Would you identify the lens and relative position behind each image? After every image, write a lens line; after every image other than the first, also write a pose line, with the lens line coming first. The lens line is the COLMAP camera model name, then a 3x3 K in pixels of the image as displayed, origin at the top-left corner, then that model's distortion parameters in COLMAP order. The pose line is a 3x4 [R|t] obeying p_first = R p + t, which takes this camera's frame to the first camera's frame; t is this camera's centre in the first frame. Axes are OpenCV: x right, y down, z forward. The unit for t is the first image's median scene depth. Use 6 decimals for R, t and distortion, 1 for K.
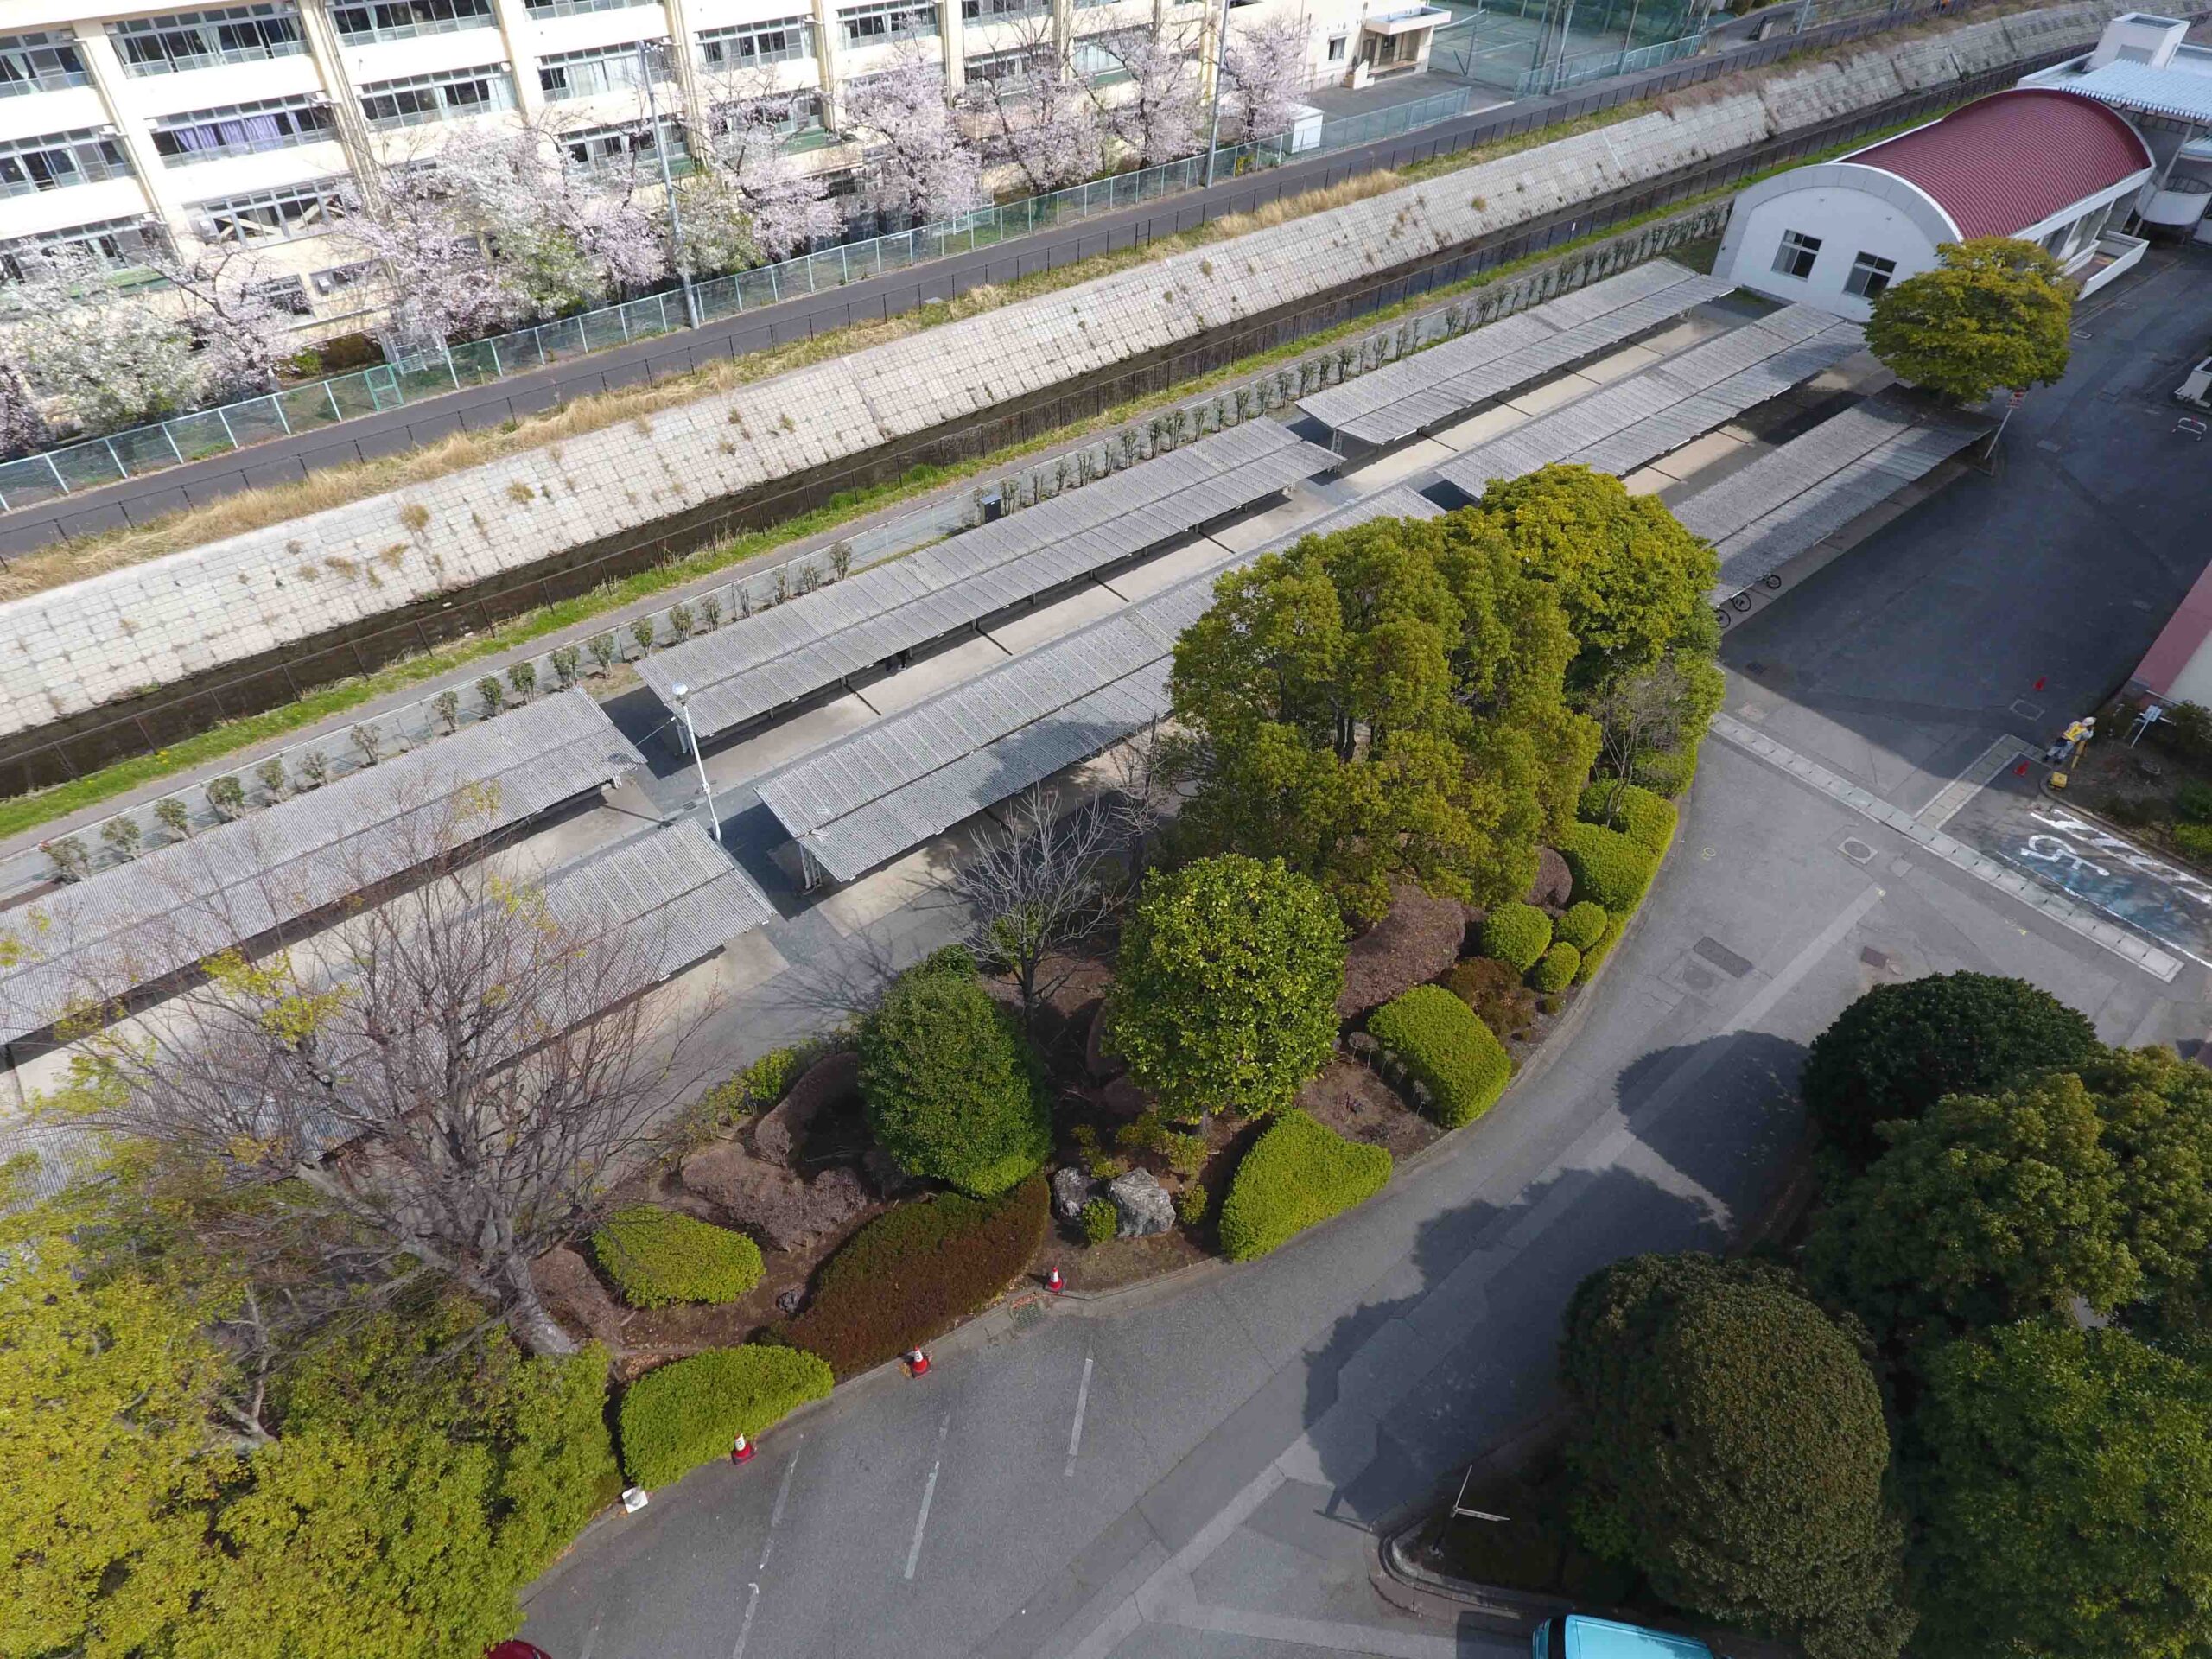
lens RADIAL K [[1294.6, 0, 1088.0], [0, 1294.6, 821.0], [0, 0, 1]] dist [-0.007007, 0.001325]
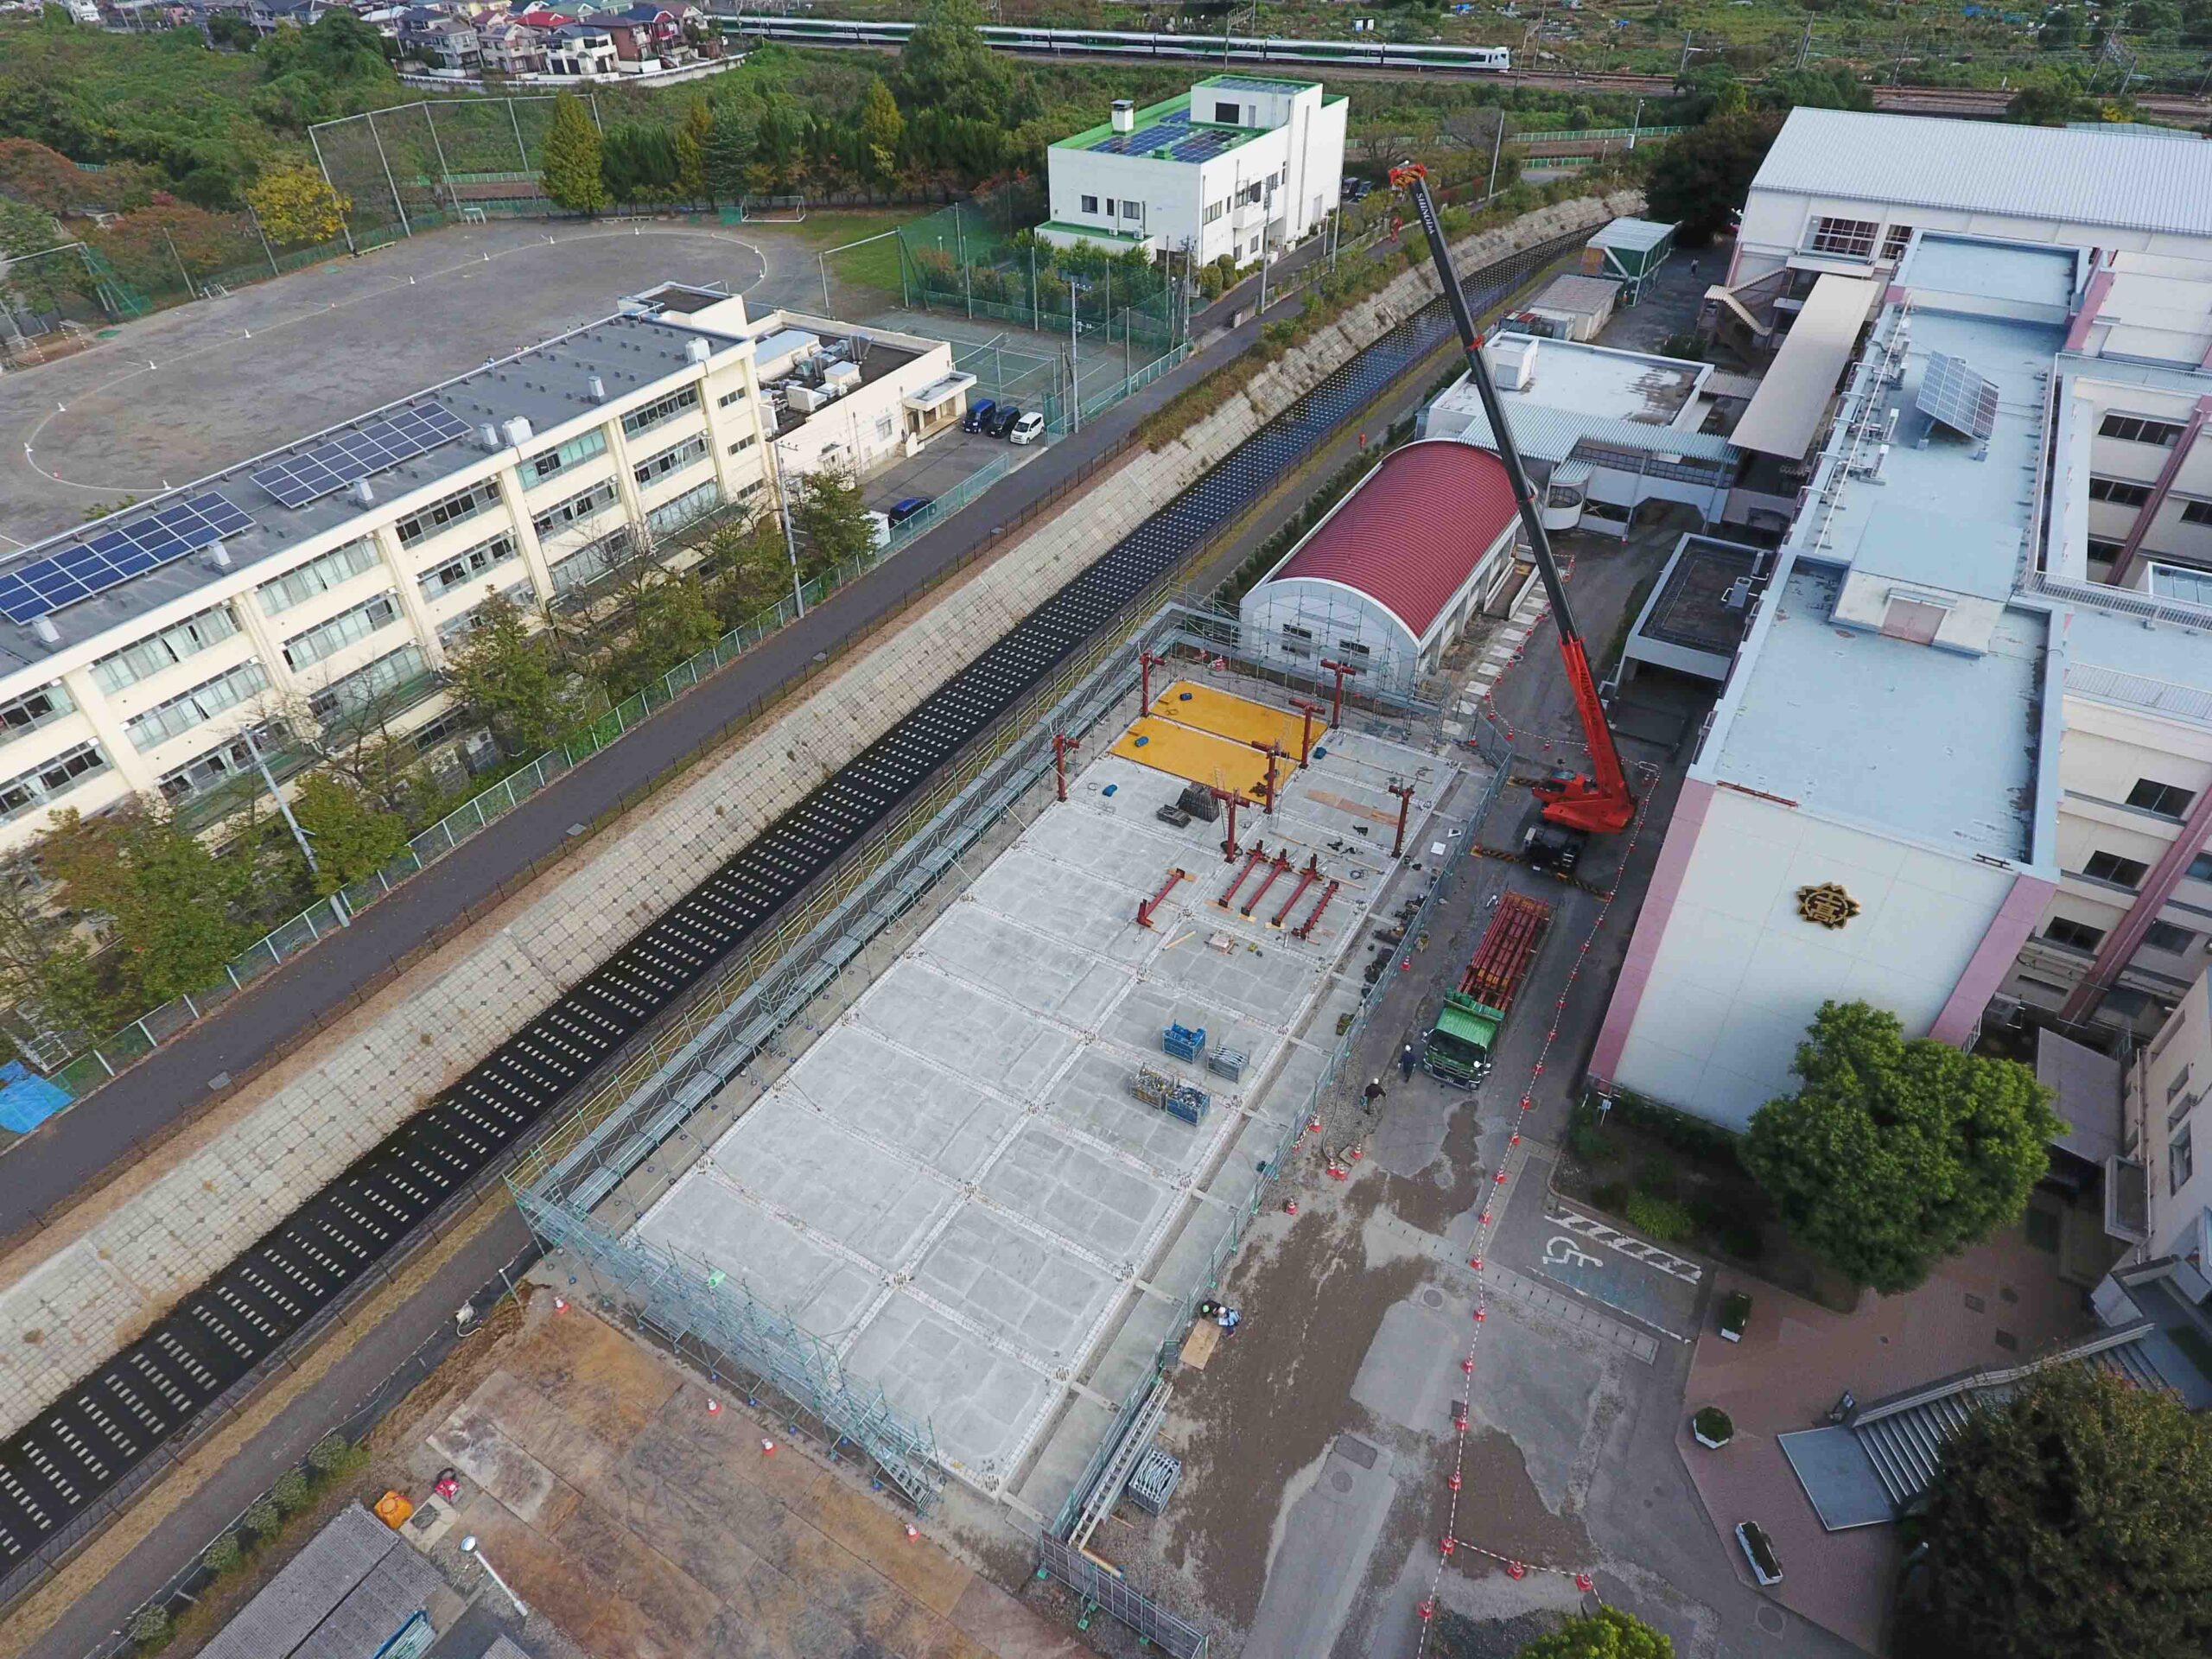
lens RADIAL K [[1294.6, 0, 1089.6], [0, 1294.6, 817.3], [0, 0, 1]] dist [-0.007007, 0.001325]
pose [[0.946925, -0.229881, 0.224693, 0.052290], [0.244284, 0.968953, -0.038164, -0.302046], [-0.208944, 0.091027, 0.973682, -0.153621]]
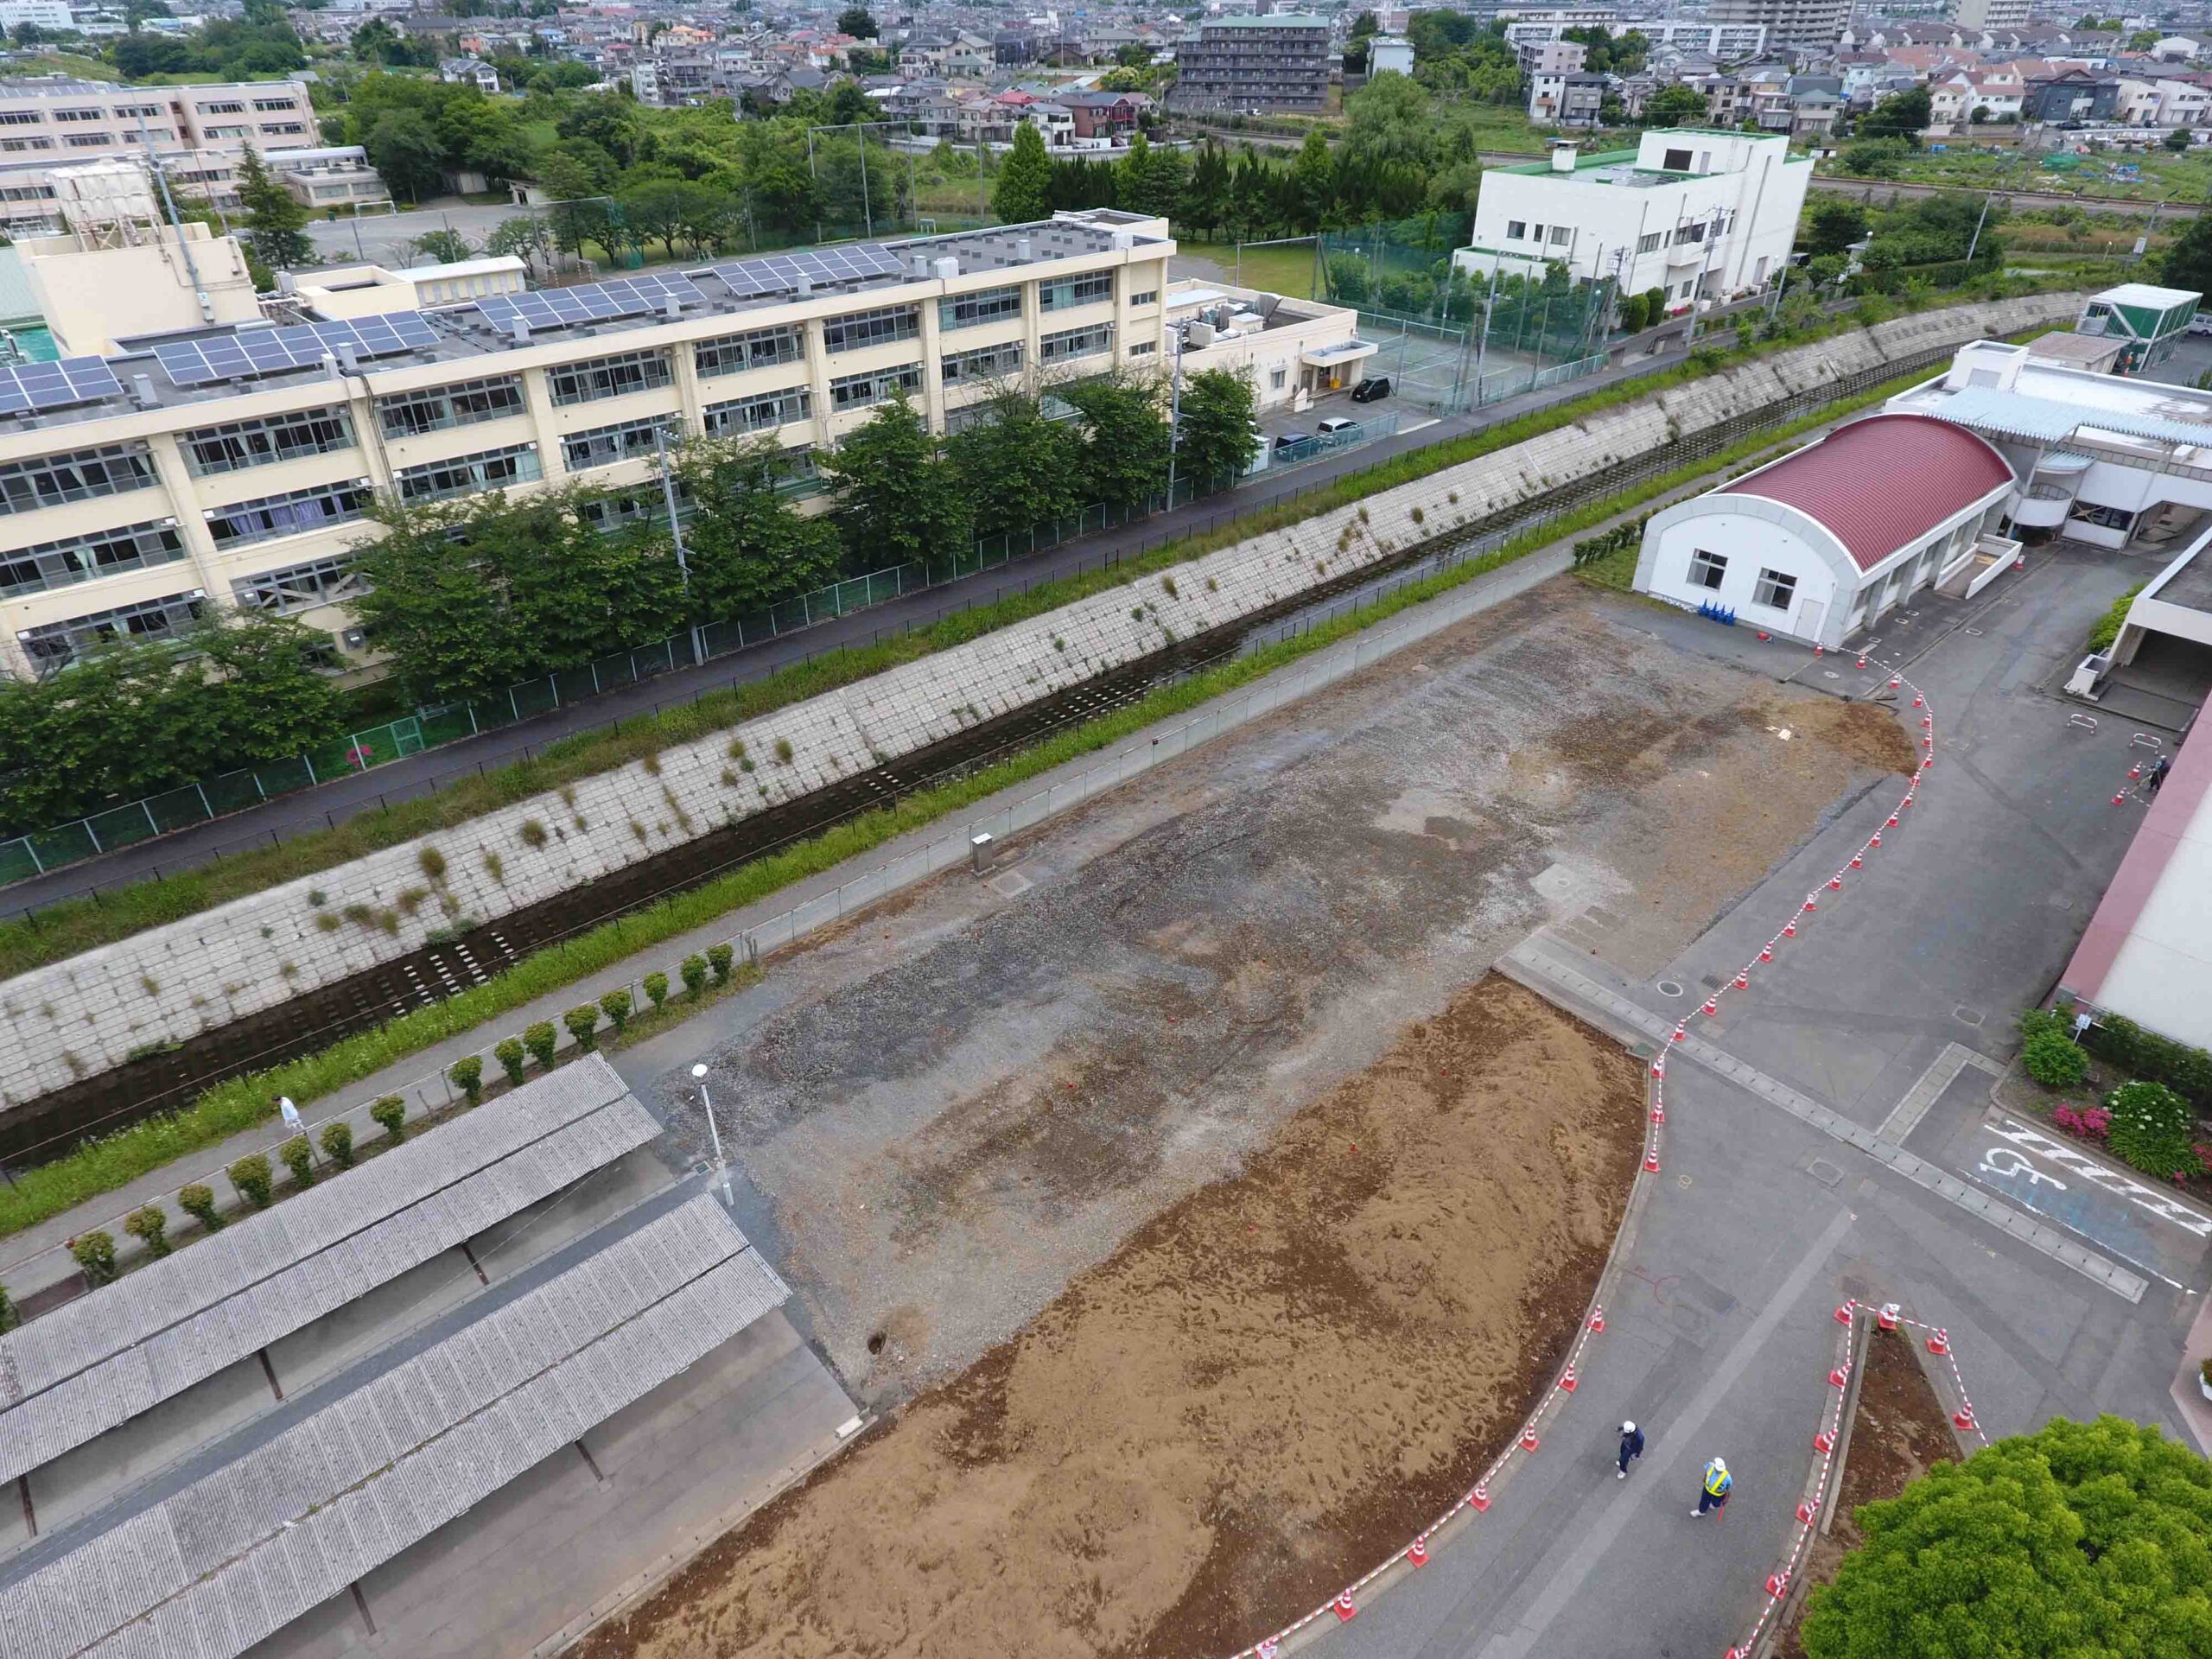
lens RADIAL K [[1294.6, 0, 1088.9], [0, 1294.6, 820.7], [0, 0, 1]] dist [-0.007007, 0.001325]
pose [[0.999286, -0.031969, 0.020155, -0.007027], [0.034991, 0.984148, -0.173864, -0.059859], [-0.014278, 0.174445, 0.984563, -0.043048]]
